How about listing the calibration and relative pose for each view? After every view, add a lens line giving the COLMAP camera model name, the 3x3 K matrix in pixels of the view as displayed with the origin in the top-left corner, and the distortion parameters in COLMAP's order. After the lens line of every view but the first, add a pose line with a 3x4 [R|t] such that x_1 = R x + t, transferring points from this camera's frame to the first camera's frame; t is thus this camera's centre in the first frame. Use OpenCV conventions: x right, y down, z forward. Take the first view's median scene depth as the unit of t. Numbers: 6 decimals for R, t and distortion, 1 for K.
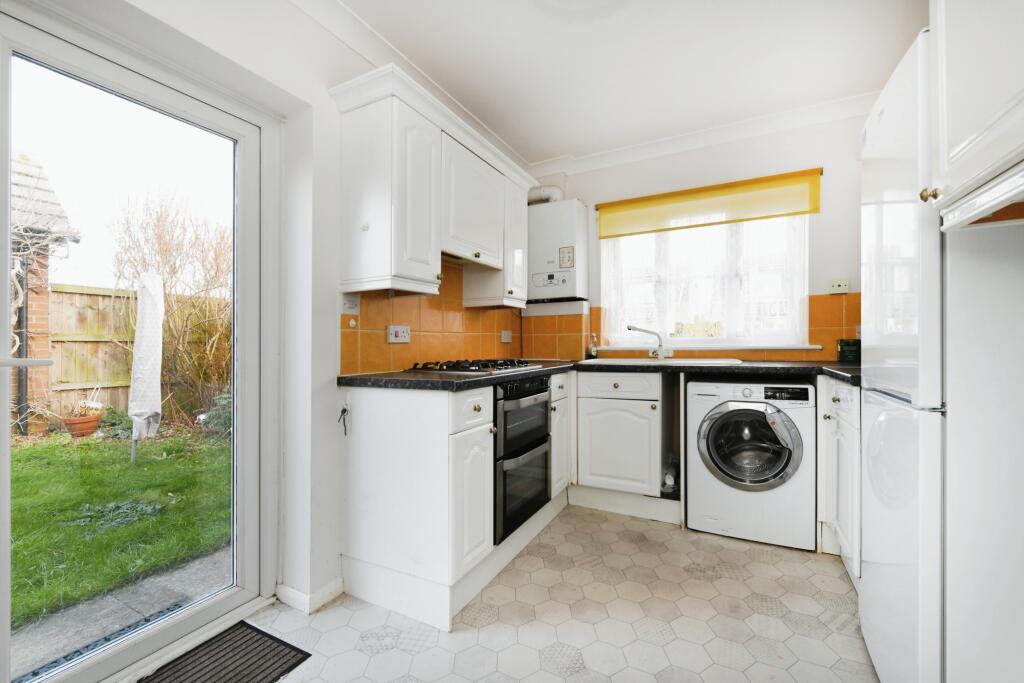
lens RADIAL K [[418.4, 0, 512.3], [0, 418.4, 341.5], [0, 0, 1]] dist [-0.015045, -0.000580]
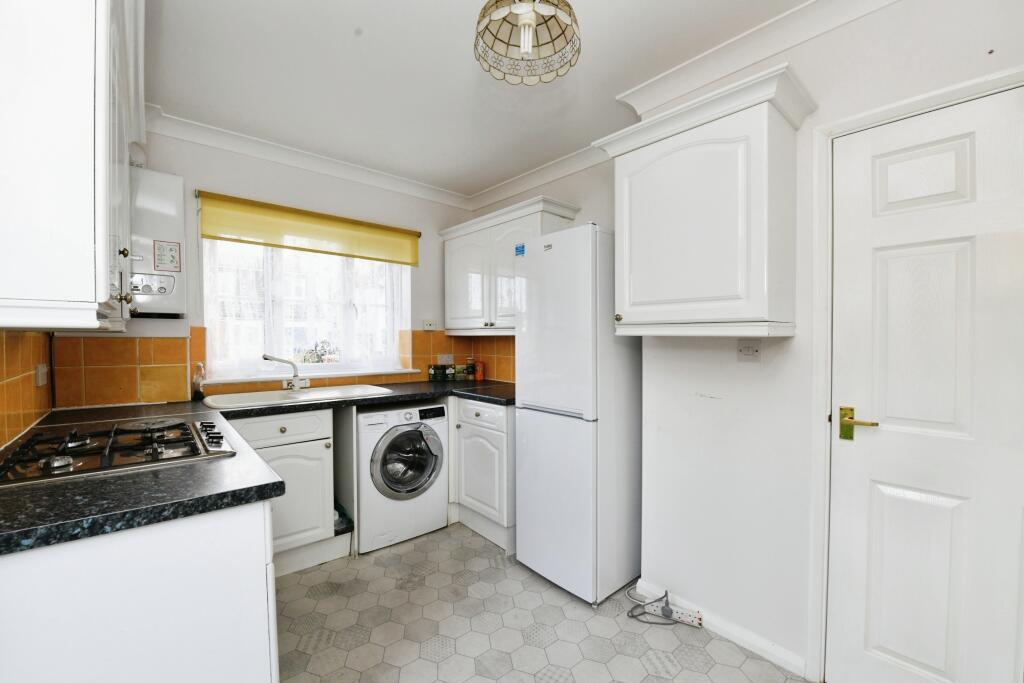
lens RADIAL K [[418.4, 0, 512.3], [0, 418.4, 345.7], [0, 0, 1]] dist [-0.015045, -0.000580]
pose [[0.355231, -0.002033, 0.934776, -0.414710], [-0.012326, 0.999901, 0.006859, -0.084833], [-0.934697, -0.013959, 0.355170, 0.281194]]
